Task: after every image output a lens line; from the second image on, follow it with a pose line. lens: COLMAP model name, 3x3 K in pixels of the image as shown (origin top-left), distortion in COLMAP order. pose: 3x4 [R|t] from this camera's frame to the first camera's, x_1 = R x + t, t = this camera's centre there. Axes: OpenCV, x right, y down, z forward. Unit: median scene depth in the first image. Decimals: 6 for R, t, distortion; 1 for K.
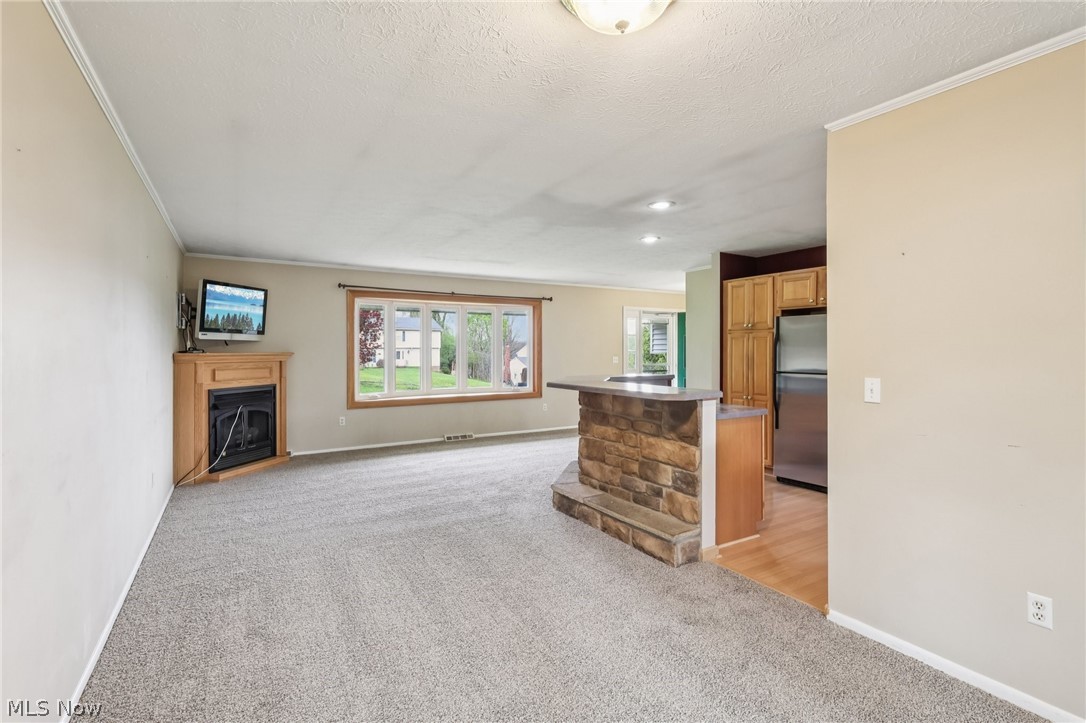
lens RADIAL K [[515.3, 0, 540.5], [0, 515.3, 357.4], [0, 0, 1]] dist [-0.003704, 0.000064]
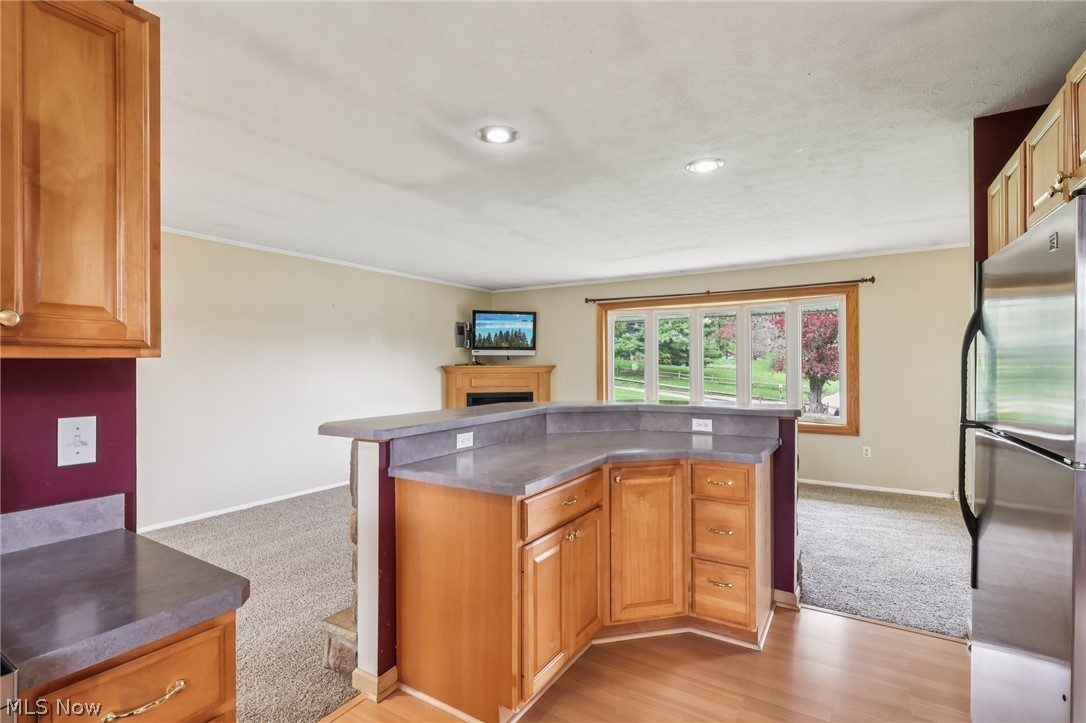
lens RADIAL K [[515.3, 0, 540.5], [0, 515.3, 357.4], [0, 0, 1]] dist [-0.003704, 0.000064]
pose [[0.444295, -0.014230, -0.895768, 0.548474], [-0.008528, 0.999761, -0.020112, -0.003889], [0.895840, 0.016574, 0.444067, 0.502159]]
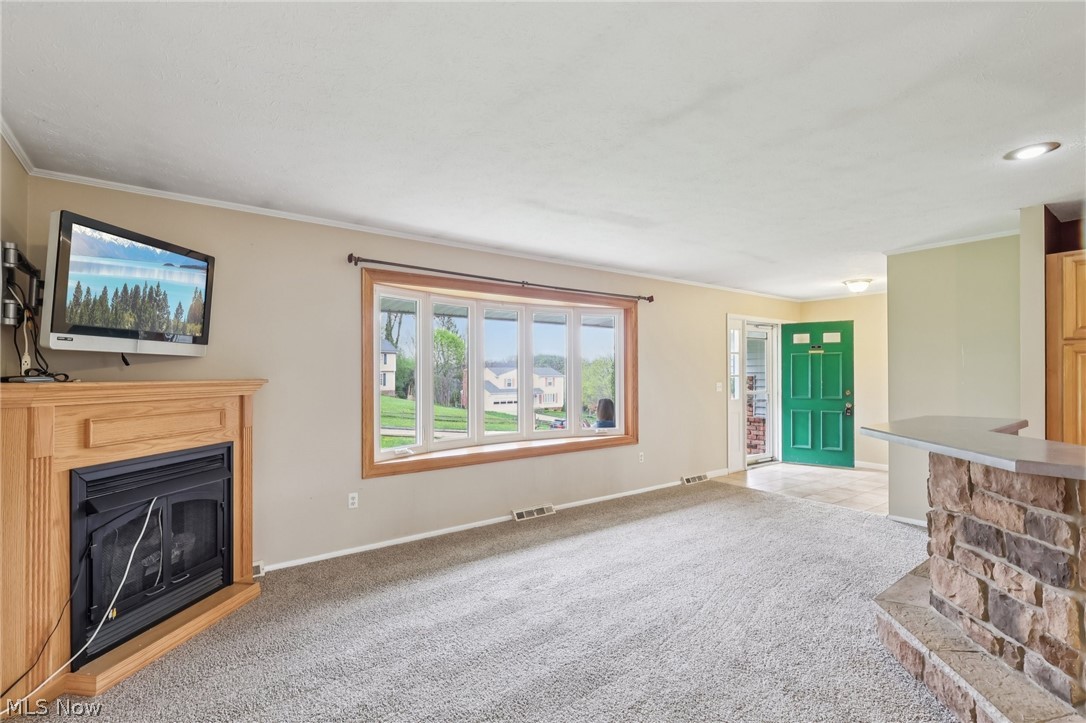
lens RADIAL K [[509.0, 0, 542.5], [0, 509.0, 378.0], [0, 0, 1]] dist [-0.001328, -0.000182]
pose [[0.994564, -0.001728, 0.104112, -0.265638], [0.002234, 0.999986, -0.004743, -0.007723], [-0.104102, 0.004950, 0.994554, 0.475850]]
